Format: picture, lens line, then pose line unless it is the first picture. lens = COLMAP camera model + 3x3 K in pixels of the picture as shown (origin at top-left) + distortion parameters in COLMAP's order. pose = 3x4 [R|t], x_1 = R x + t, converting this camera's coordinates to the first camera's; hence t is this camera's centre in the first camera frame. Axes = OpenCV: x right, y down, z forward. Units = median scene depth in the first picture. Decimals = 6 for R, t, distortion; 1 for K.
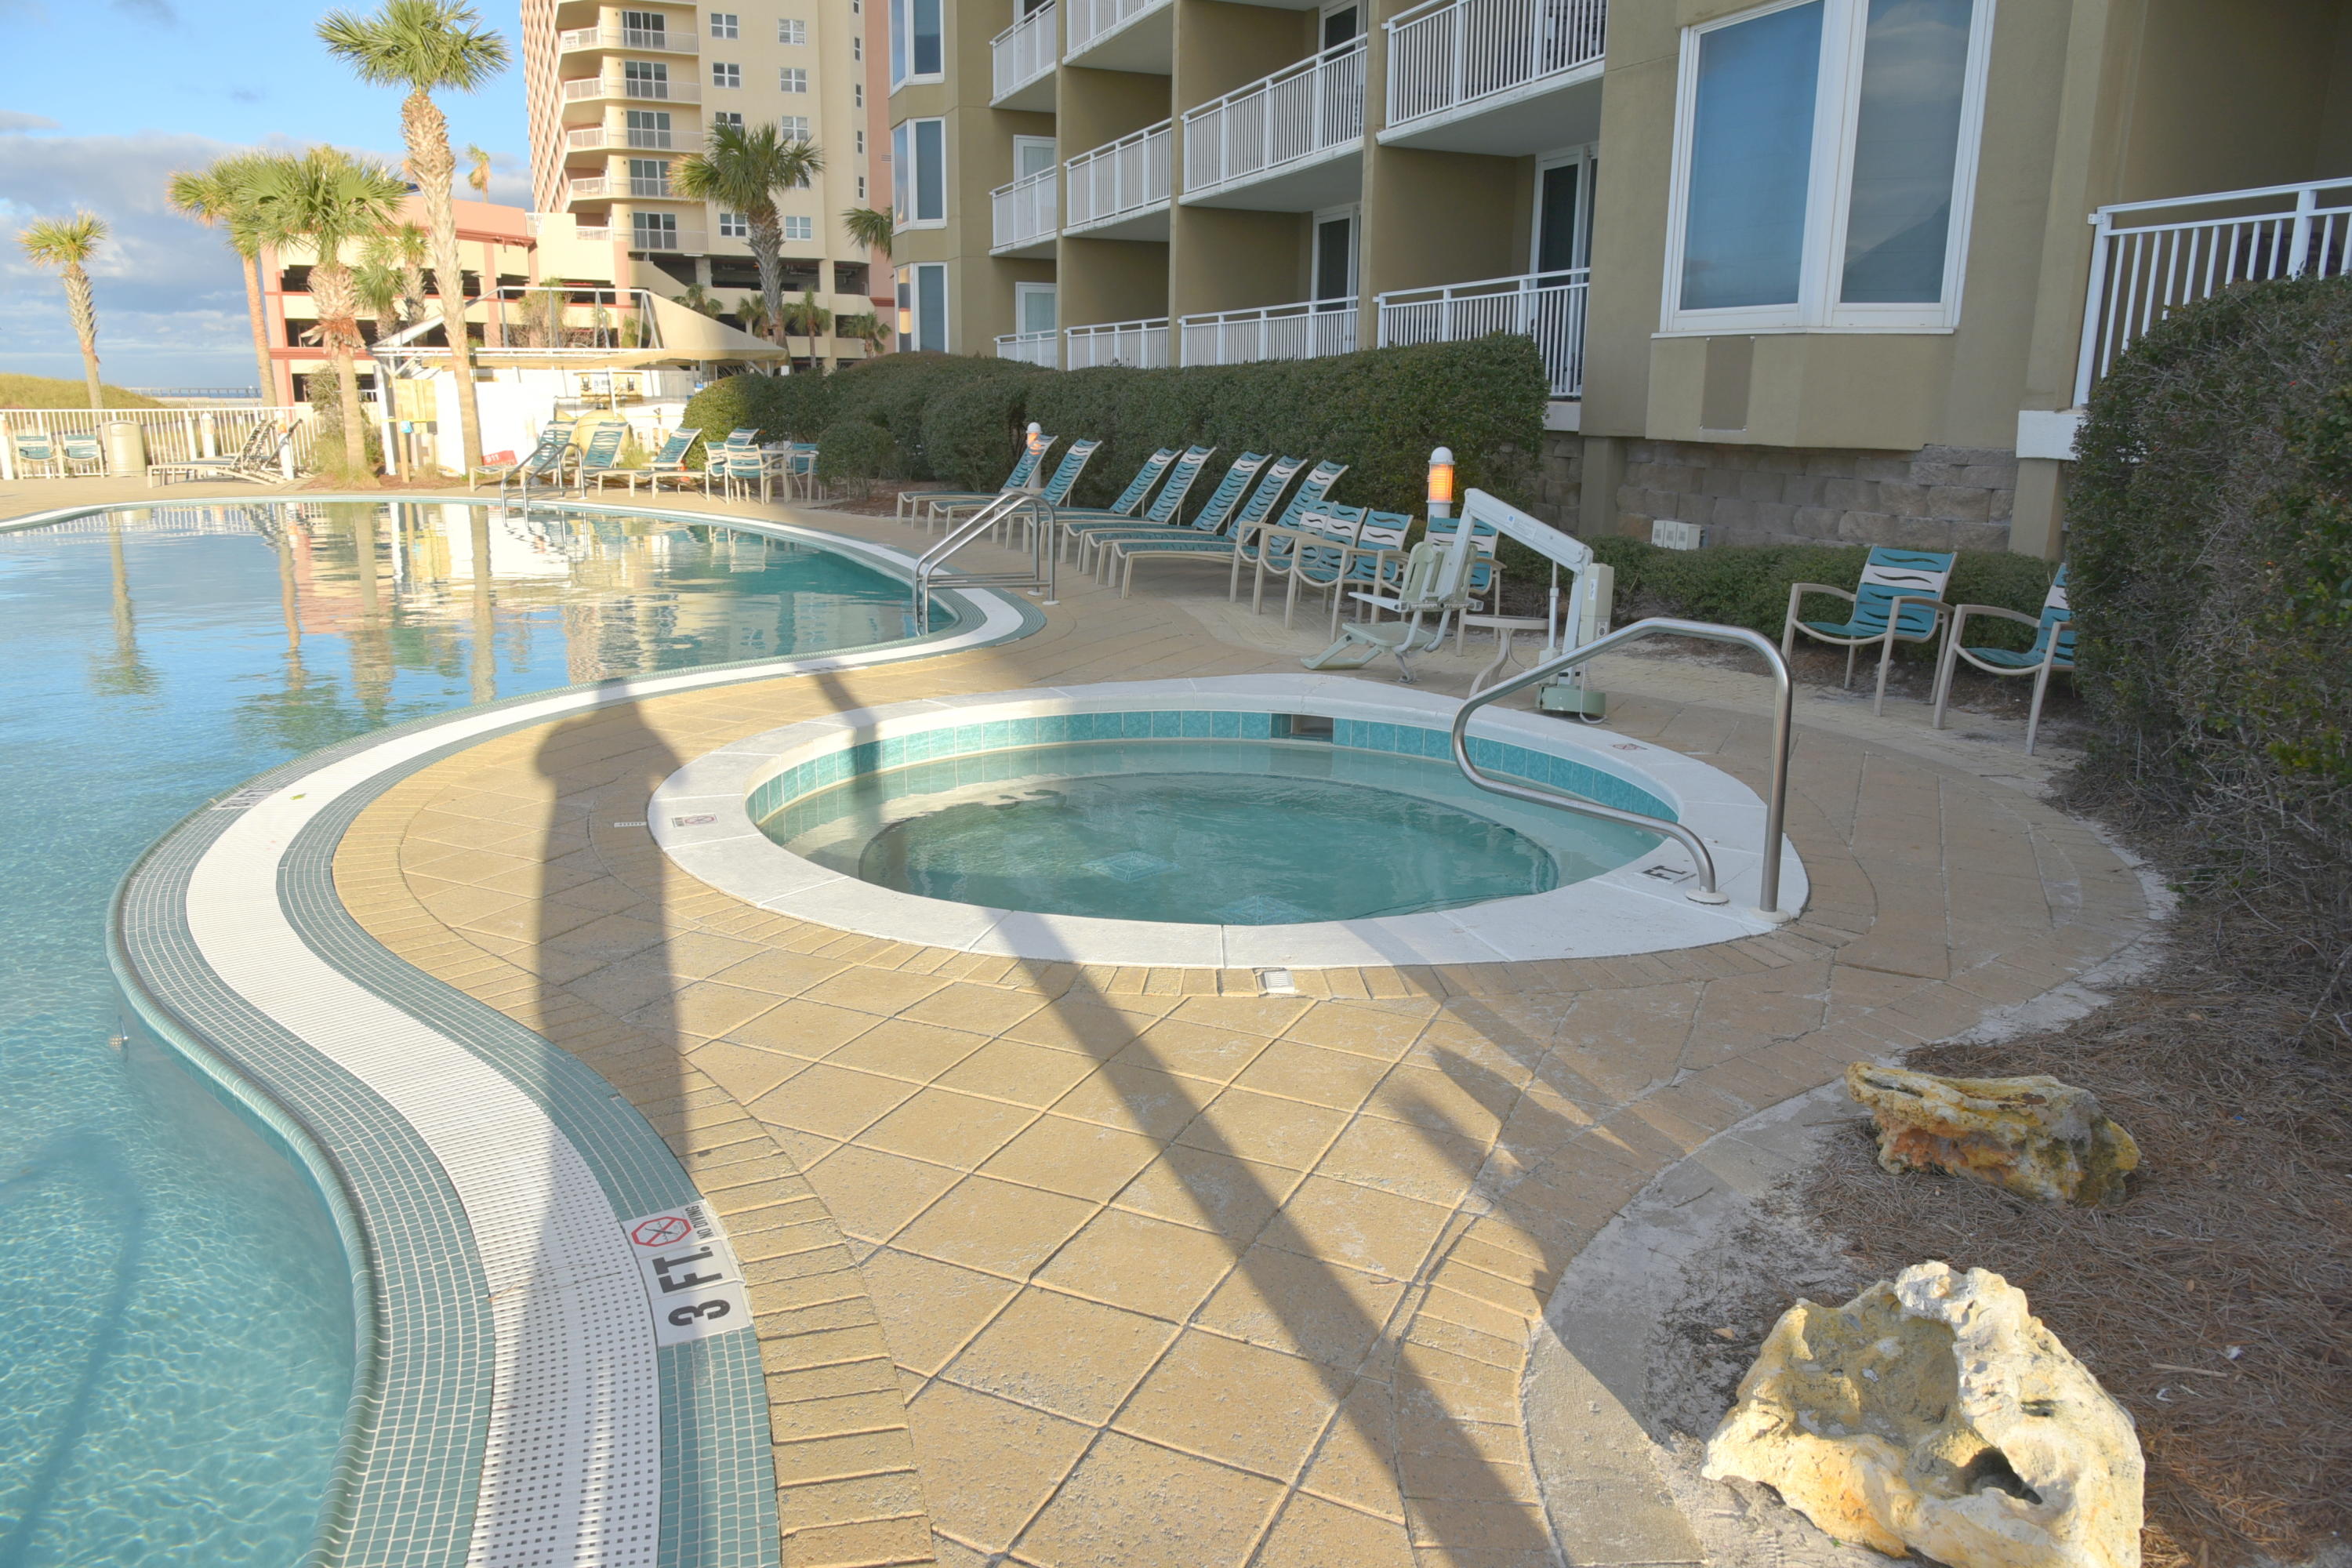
lens RADIAL K [[1604.6, 0, 1155.4], [0, 1604.6, 821.7], [0, 0, 1]] dist [-0.041458, 0.004950]
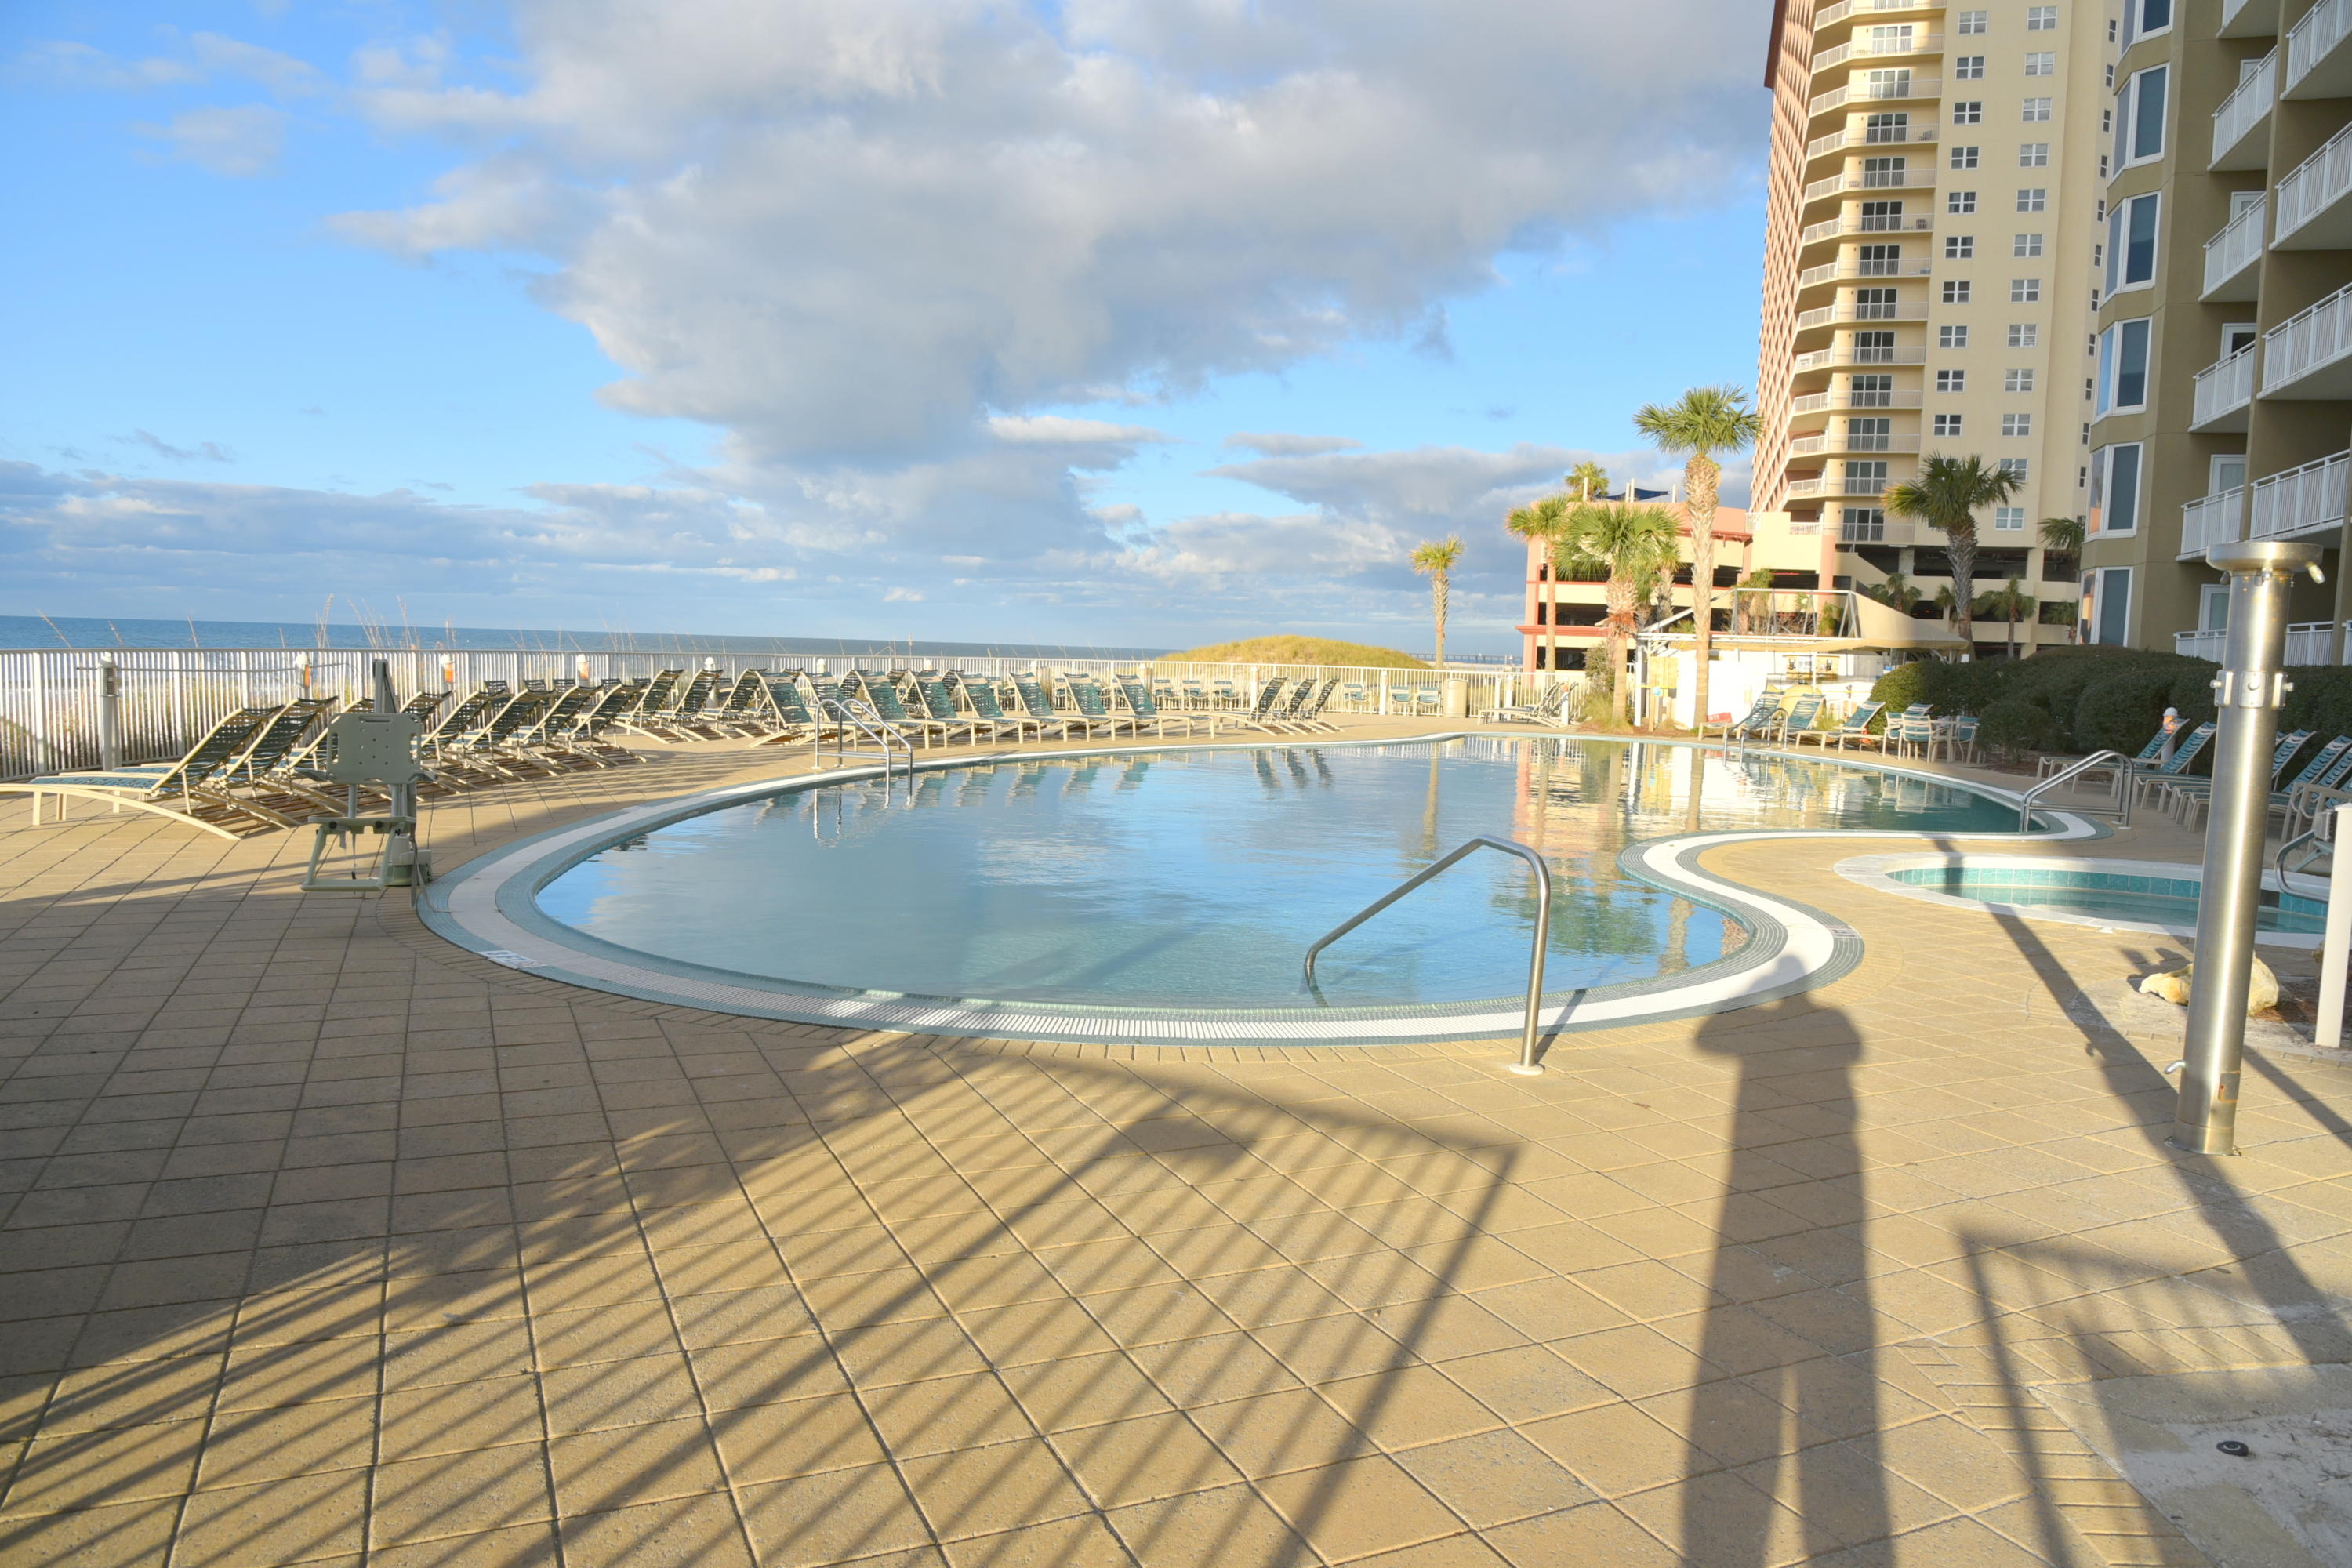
lens RADIAL K [[1604.6, 0, 1182.4], [0, 1604.6, 797.8], [0, 0, 1]] dist [-0.041458, 0.004950]
pose [[0.773504, 0.071818, -0.629710, 0.063931], [-0.185203, 0.975805, -0.116205, 0.058587], [0.606128, 0.206509, 0.768090, -0.219979]]
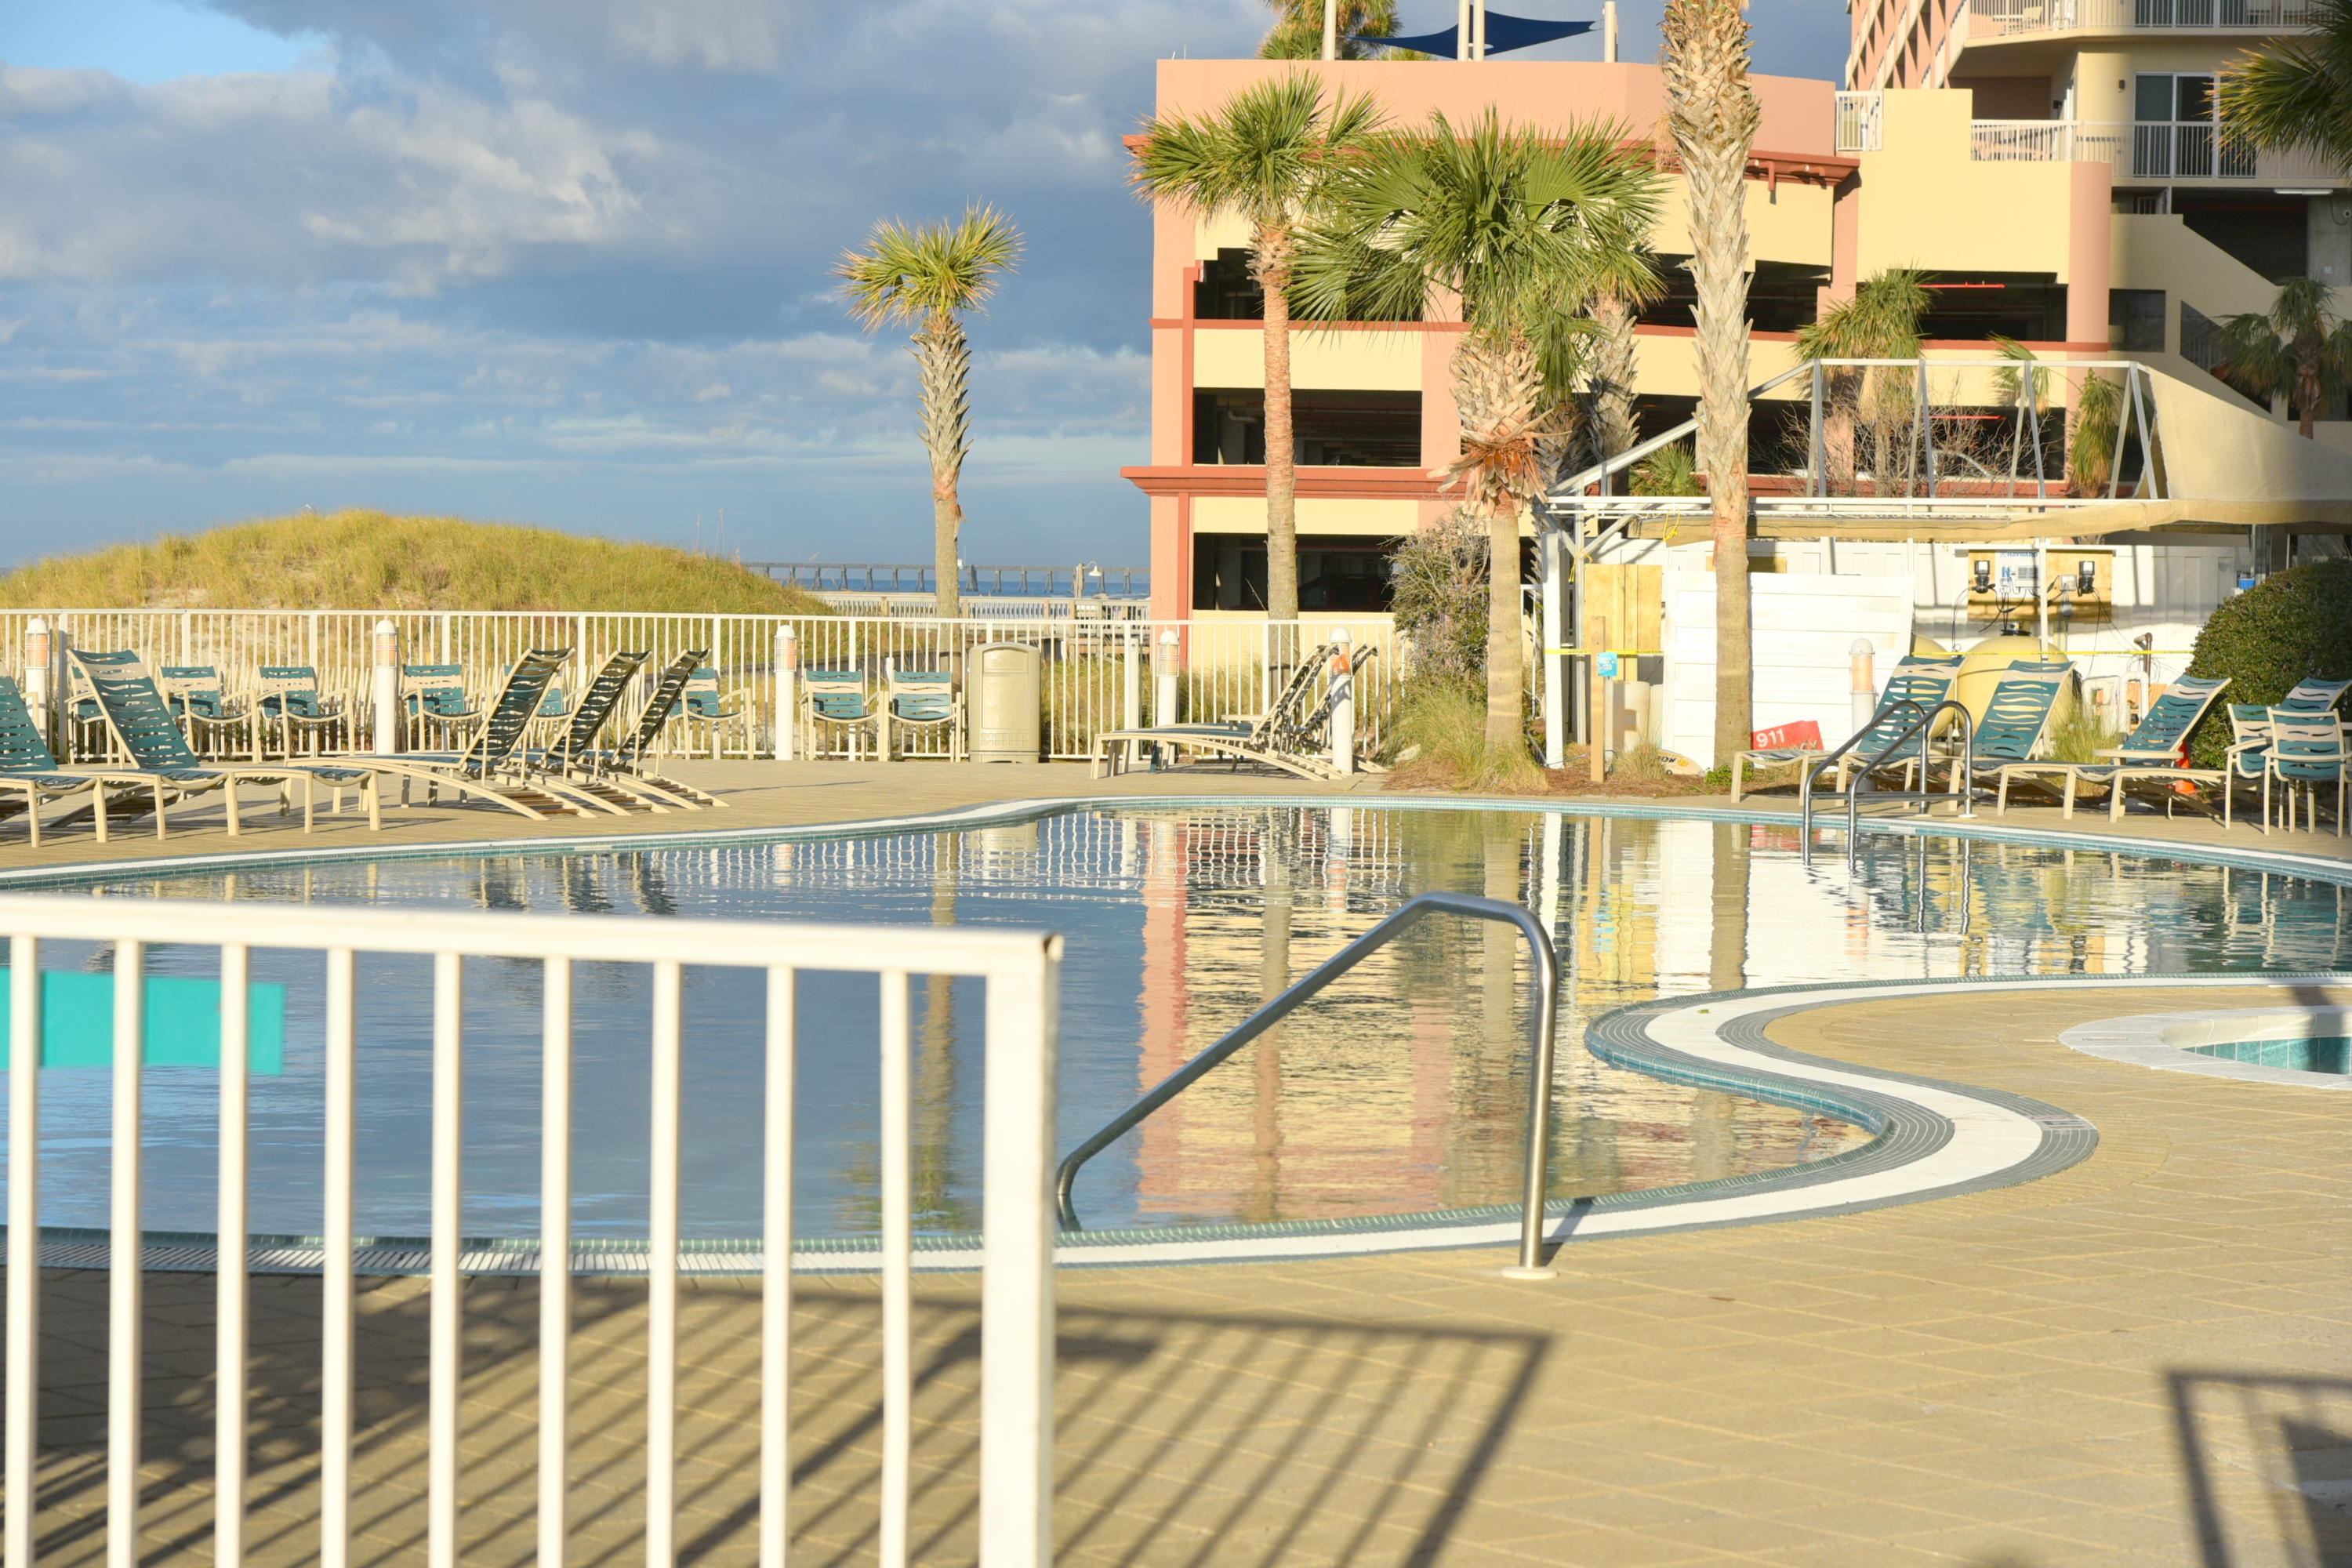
lens RADIAL K [[5686.8, 0, 1245.0], [0, 5686.8, 842.6], [0, 0, 1]] dist [-0.000793, 0.000000]
pose [[0.898266, 0.020297, -0.438984, 0.133555], [-0.115079, 0.974938, -0.190401, 0.106323], [0.424118, 0.221549, 0.878089, -0.402469]]
